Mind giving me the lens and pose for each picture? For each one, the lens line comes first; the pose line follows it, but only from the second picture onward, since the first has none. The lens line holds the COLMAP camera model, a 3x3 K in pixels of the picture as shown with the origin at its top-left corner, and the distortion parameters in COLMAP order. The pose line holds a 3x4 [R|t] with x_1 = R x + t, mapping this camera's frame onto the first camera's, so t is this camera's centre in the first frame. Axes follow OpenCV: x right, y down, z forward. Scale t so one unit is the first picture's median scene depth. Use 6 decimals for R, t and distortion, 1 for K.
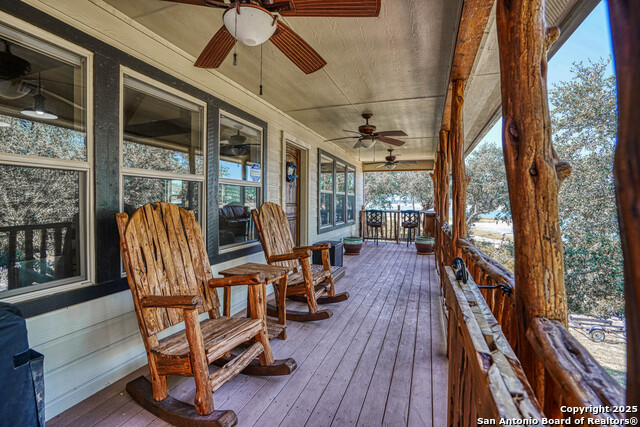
lens RADIAL K [[292.7, 0, 320.0], [0, 292.7, 213.5], [0, 0, 1]] dist [-0.043601, 0.000408]
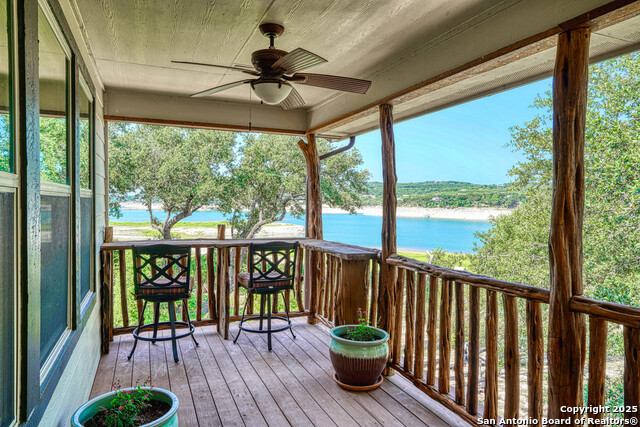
lens RADIAL K [[417.9, 0, 319.2], [0, 417.9, 216.2], [0, 0, 1]] dist [0.002606, 0.000609]
pose [[0.736191, -0.021625, 0.676428, 0.028458], [0.019343, 0.999753, 0.010911, -0.084603], [-0.676497, 0.005052, 0.736428, 1.118275]]
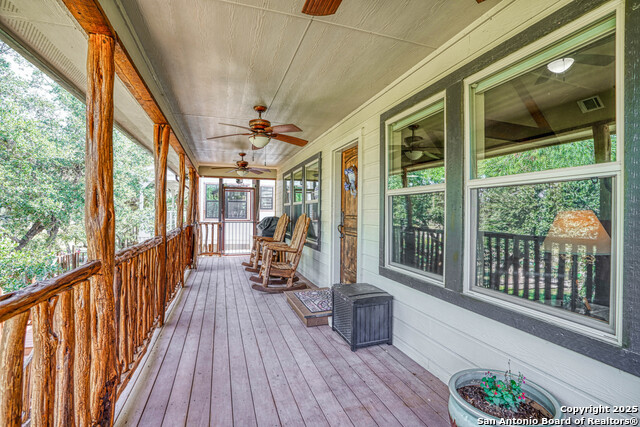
lens RADIAL K [[293.3, 0, 319.4], [0, 293.3, 209.4], [0, 0, 1]] dist [-0.001489, 0.000174]
pose [[-0.780751, -0.006044, -0.624813, 0.537693], [-0.026684, 0.999363, 0.023677, -0.075430], [0.624272, 0.035159, -0.780415, 1.734818]]
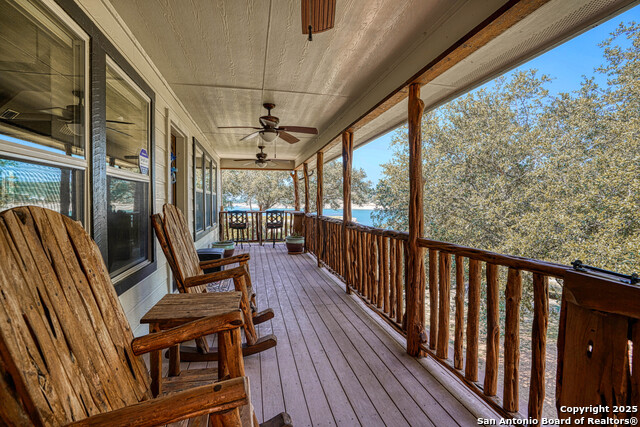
lens RADIAL K [[293.3, 0, 319.4], [0, 293.3, 209.4], [0, 0, 1]] dist [-0.001489, 0.000174]
pose [[0.839422, -0.023655, 0.542965, -0.195229], [0.030588, 0.999525, -0.003744, -0.009829], [-0.542619, 0.019751, 0.839747, 0.160259]]
